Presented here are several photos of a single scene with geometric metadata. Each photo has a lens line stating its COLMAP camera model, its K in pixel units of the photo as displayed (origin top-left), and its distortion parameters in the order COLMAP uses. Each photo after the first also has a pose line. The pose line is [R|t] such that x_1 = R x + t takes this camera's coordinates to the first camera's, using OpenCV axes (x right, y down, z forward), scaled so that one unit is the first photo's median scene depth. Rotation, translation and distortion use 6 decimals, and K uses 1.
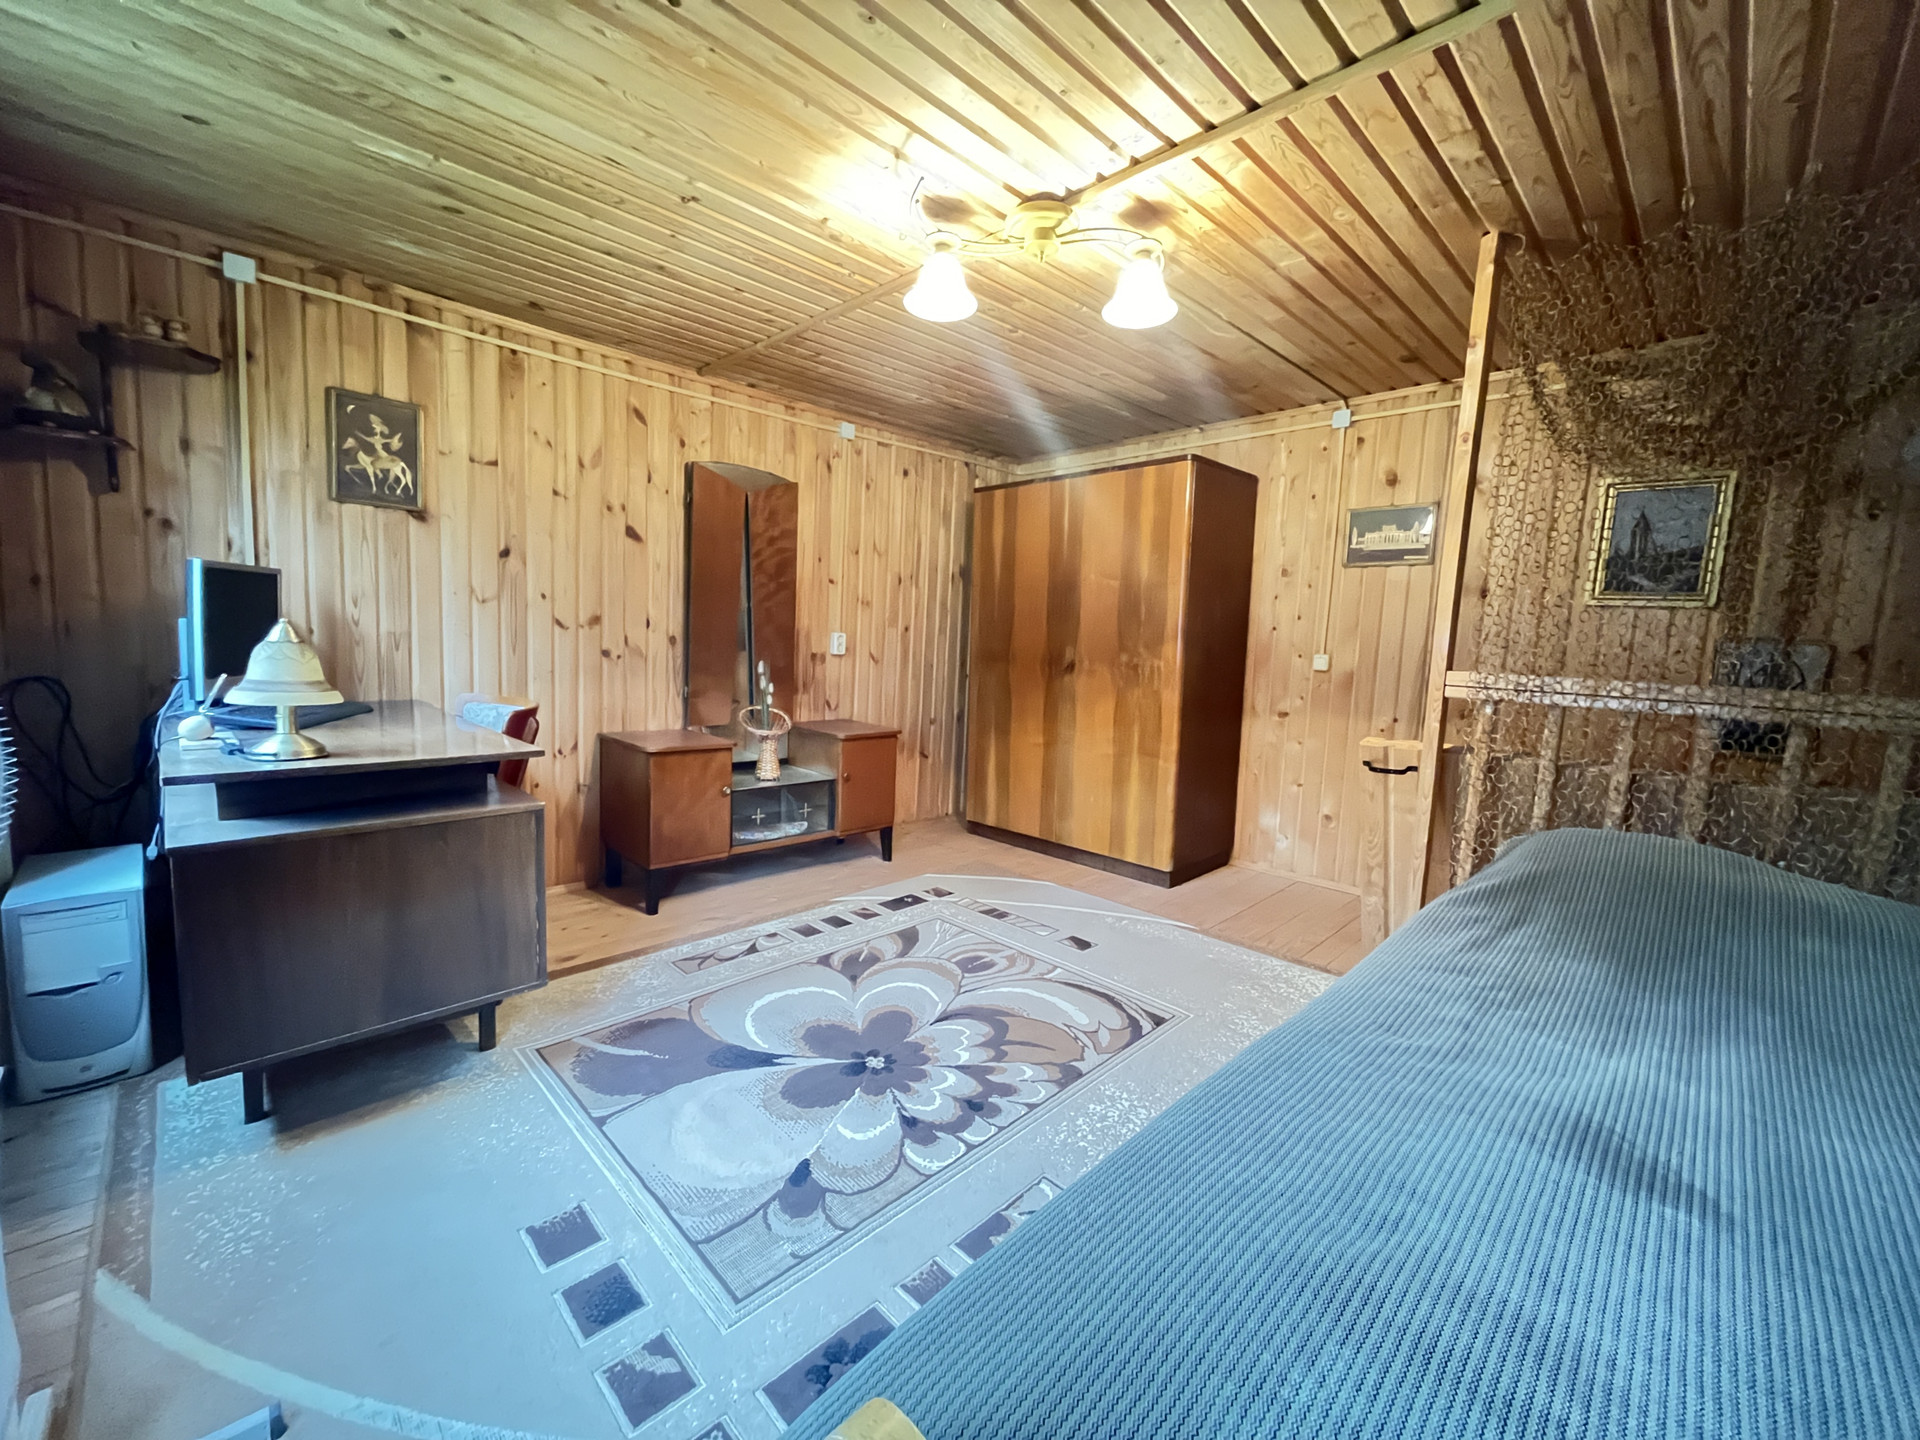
lens RADIAL K [[780.3, 0, 951.6], [0, 780.3, 707.7], [0, 0, 1]] dist [-0.005595, 0.000737]
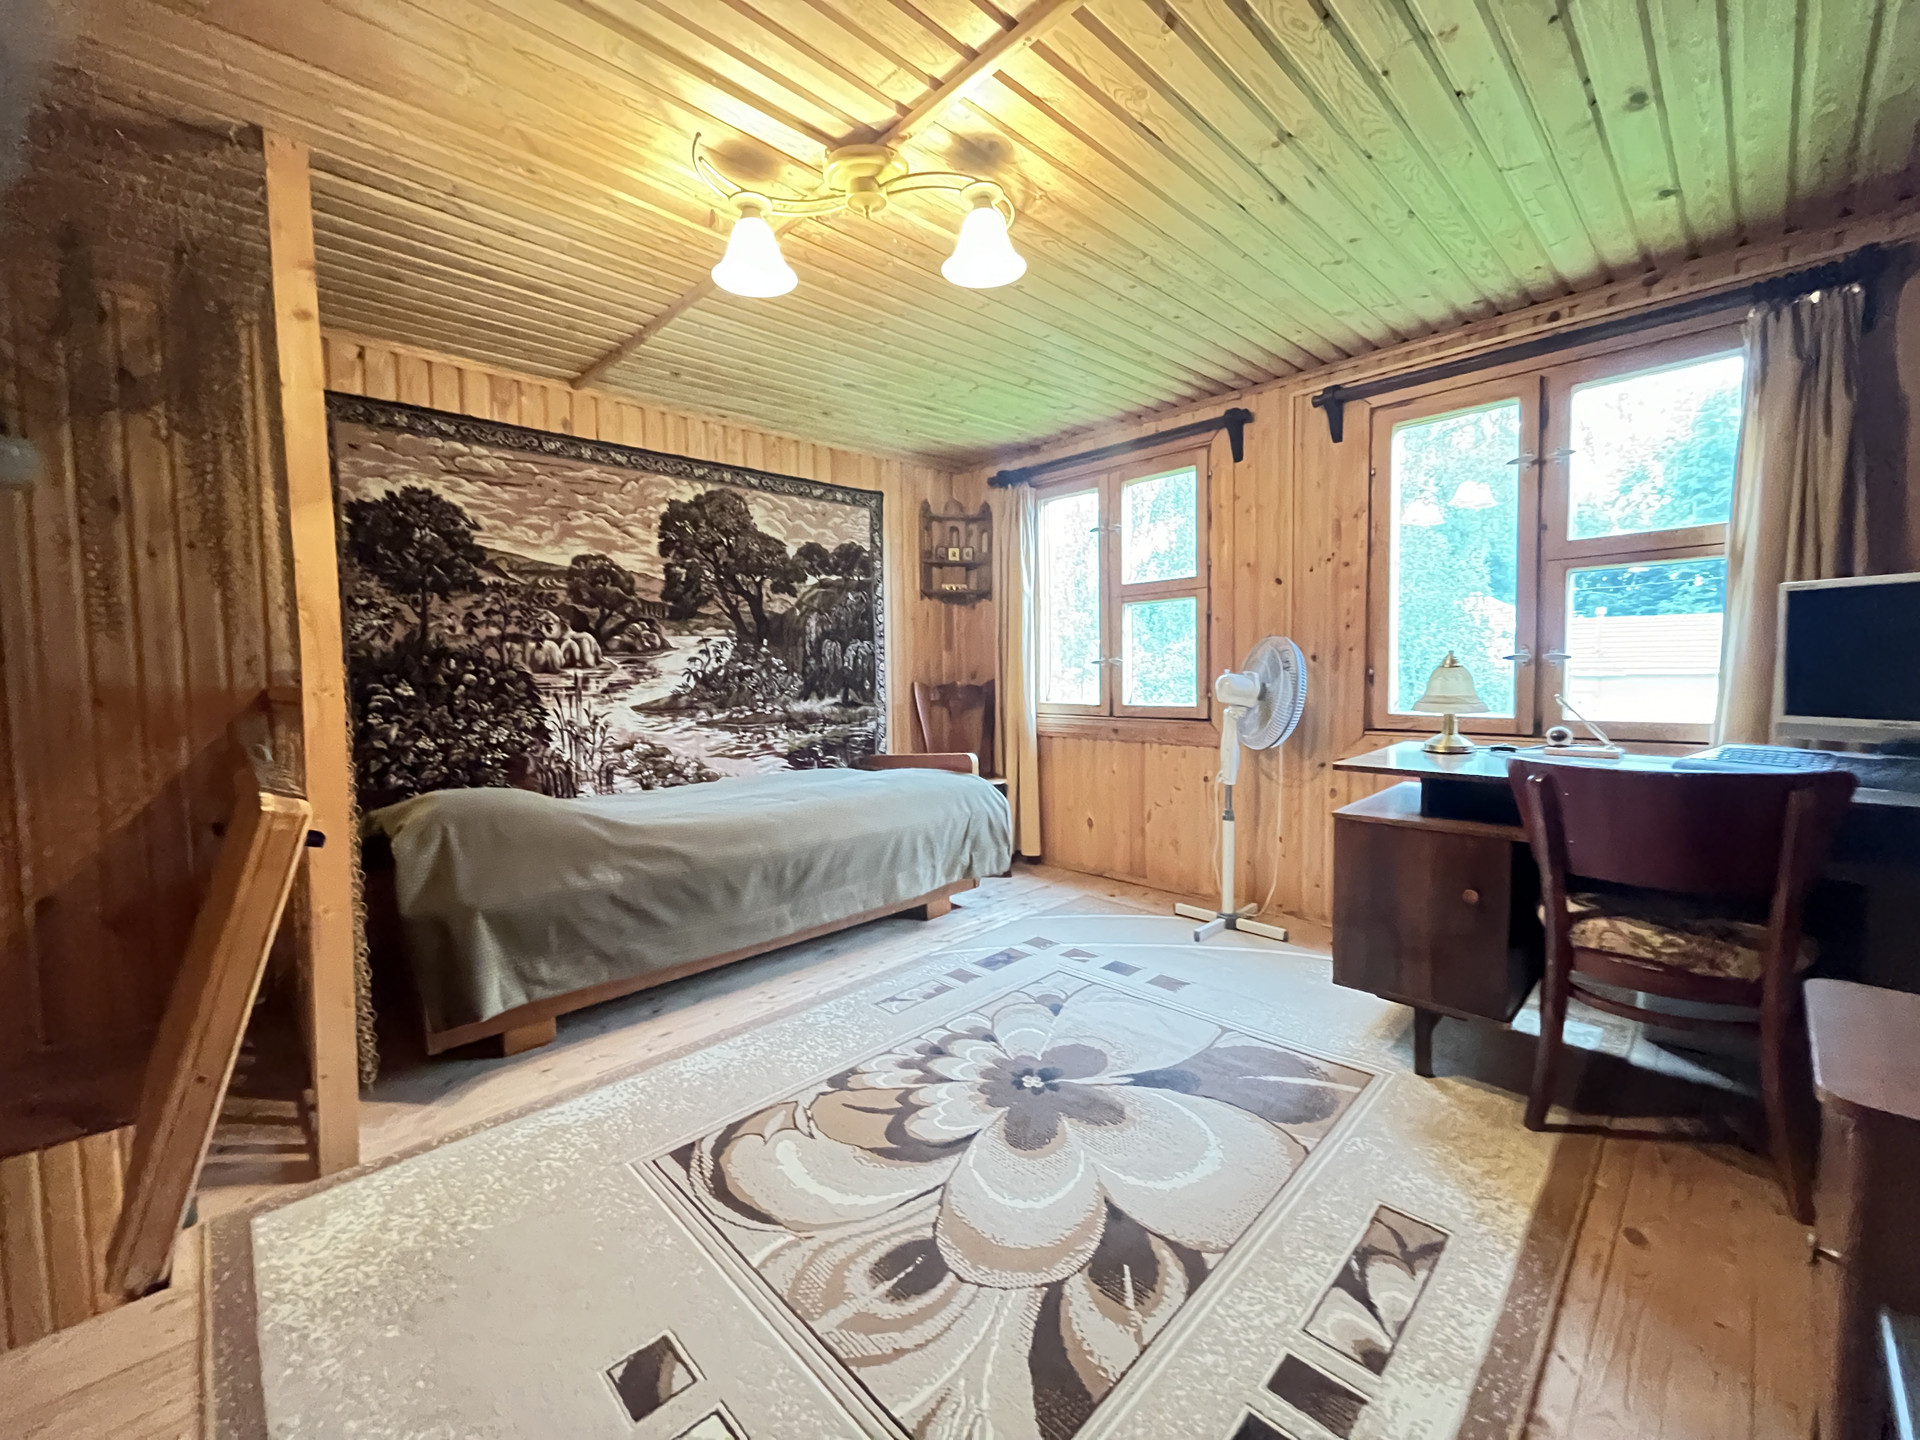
lens RADIAL K [[780.3, 0, 947.3], [0, 780.3, 716.6], [0, 0, 1]] dist [-0.005595, 0.000737]
pose [[-0.999724, -0.017238, 0.015968, 0.002751], [-0.014372, 0.986208, 0.164885, -0.150212], [-0.018590, 0.164610, -0.986183, 1.696064]]
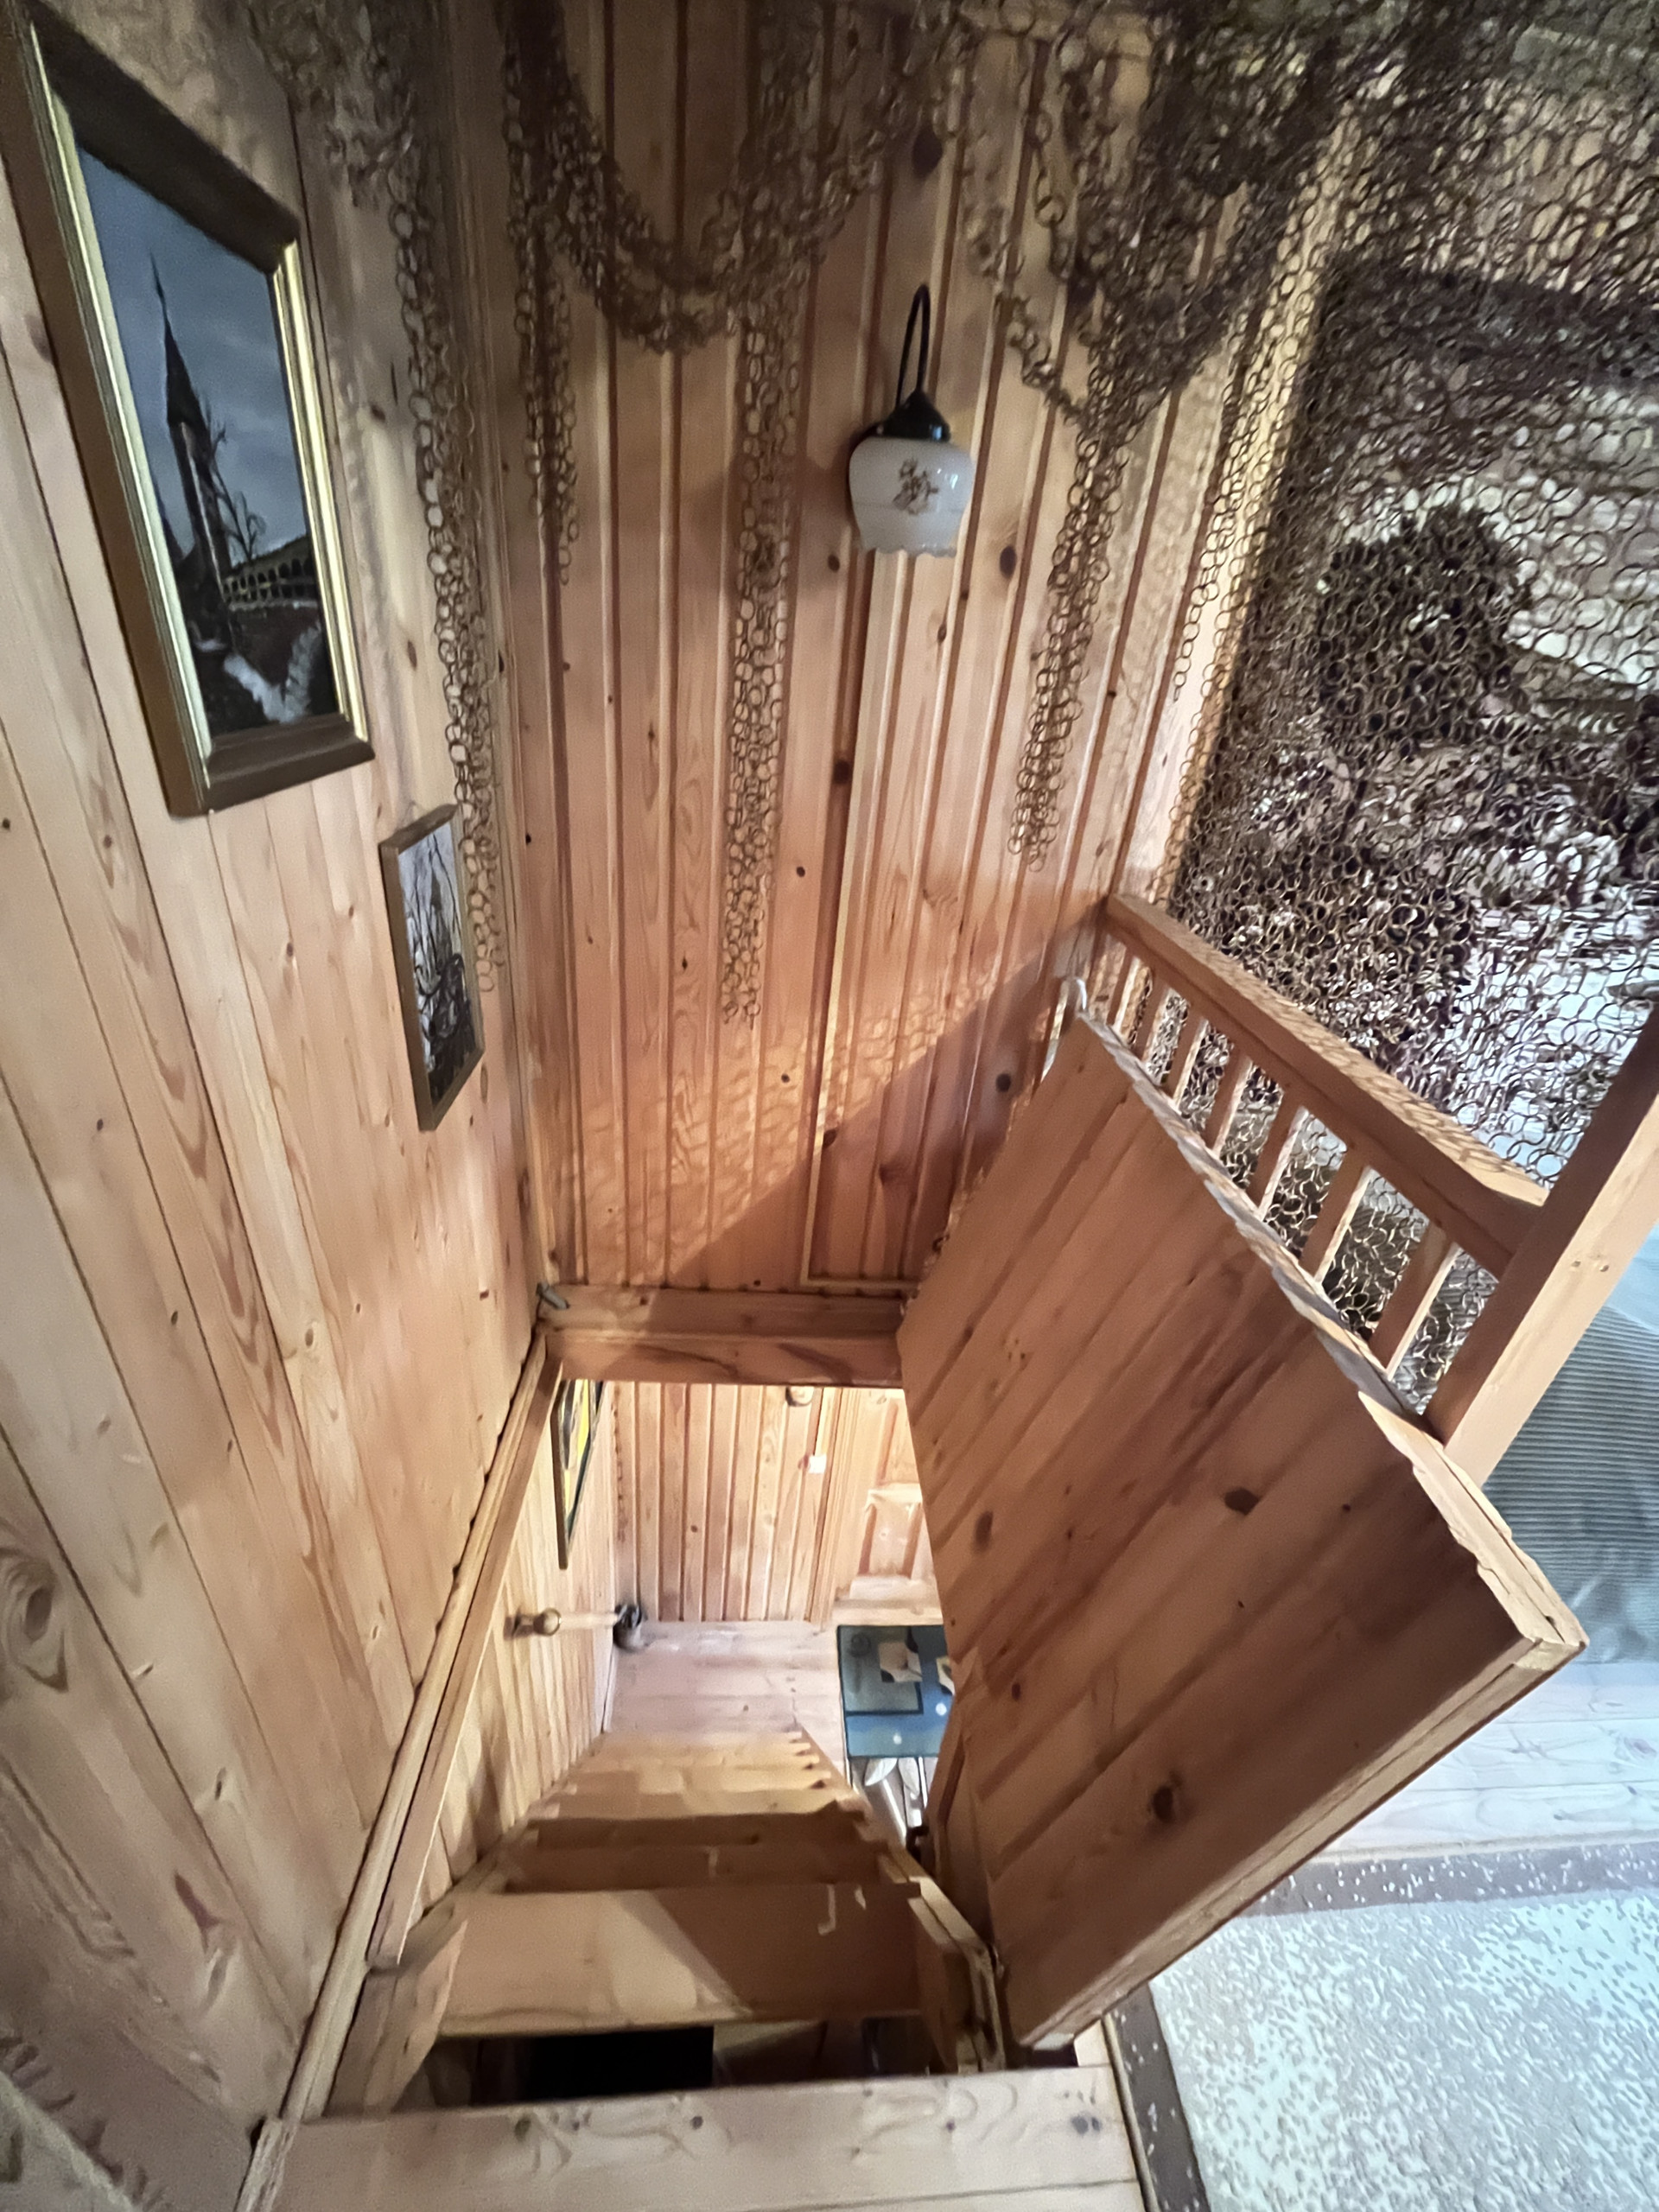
lens RADIAL K [[899.0, 0, 833.8], [0, 899.0, 1103.4], [0, 0, 1]] dist [-0.005595, 0.000737]
pose [[-0.750070, -0.404738, 0.523051, 0.660946], [-0.050925, 0.823870, 0.564486, -0.274028], [-0.659395, 0.396768, -0.638571, 1.370283]]
